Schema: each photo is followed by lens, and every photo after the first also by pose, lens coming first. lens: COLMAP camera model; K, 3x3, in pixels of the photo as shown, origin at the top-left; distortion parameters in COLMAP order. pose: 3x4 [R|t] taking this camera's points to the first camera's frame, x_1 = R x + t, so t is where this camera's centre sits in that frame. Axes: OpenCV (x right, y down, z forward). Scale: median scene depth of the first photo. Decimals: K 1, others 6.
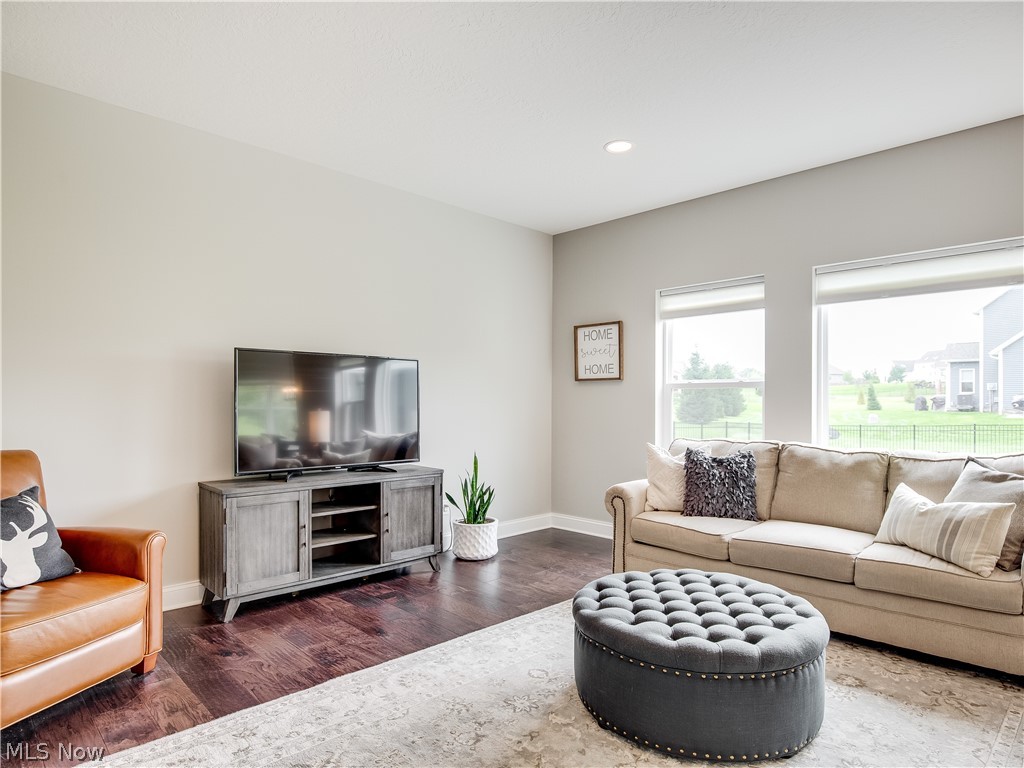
lens RADIAL K [[615.8, 0, 508.5], [0, 615.8, 390.7], [0, 0, 1]] dist [0.008722, -0.000703]
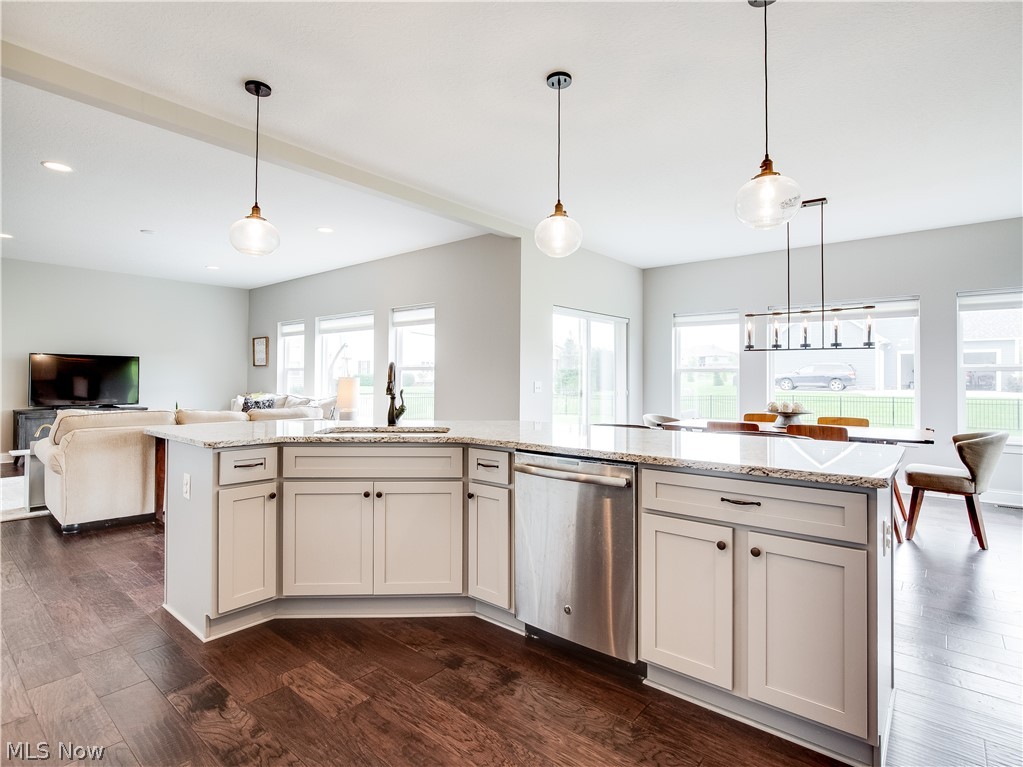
lens RADIAL K [[525.3, 0, 520.2], [0, 525.3, 369.8], [0, 0, 1]] dist [-0.001789, -0.000939]
pose [[0.993858, 0.009572, 0.110252, 1.096982], [-0.010009, 0.999944, 0.003411, -0.024551], [-0.110213, -0.004494, 0.993898, -1.083314]]
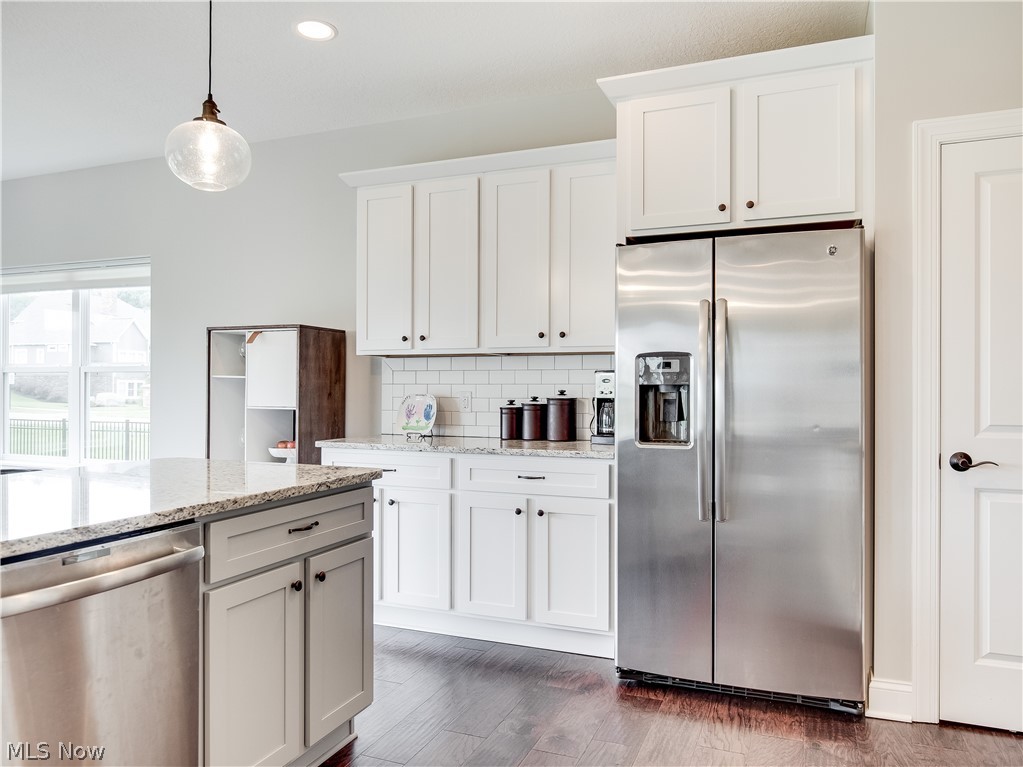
lens RADIAL K [[733.0, 0, 512.3], [0, 733.0, 390.0], [0, 0, 1]] dist [0.000059, -0.003173]
pose [[-0.401373, 0.002175, 0.915912, 0.773004], [-0.022053, 0.999684, -0.012038, -0.008776], [-0.915649, -0.025031, -0.401198, -0.565178]]
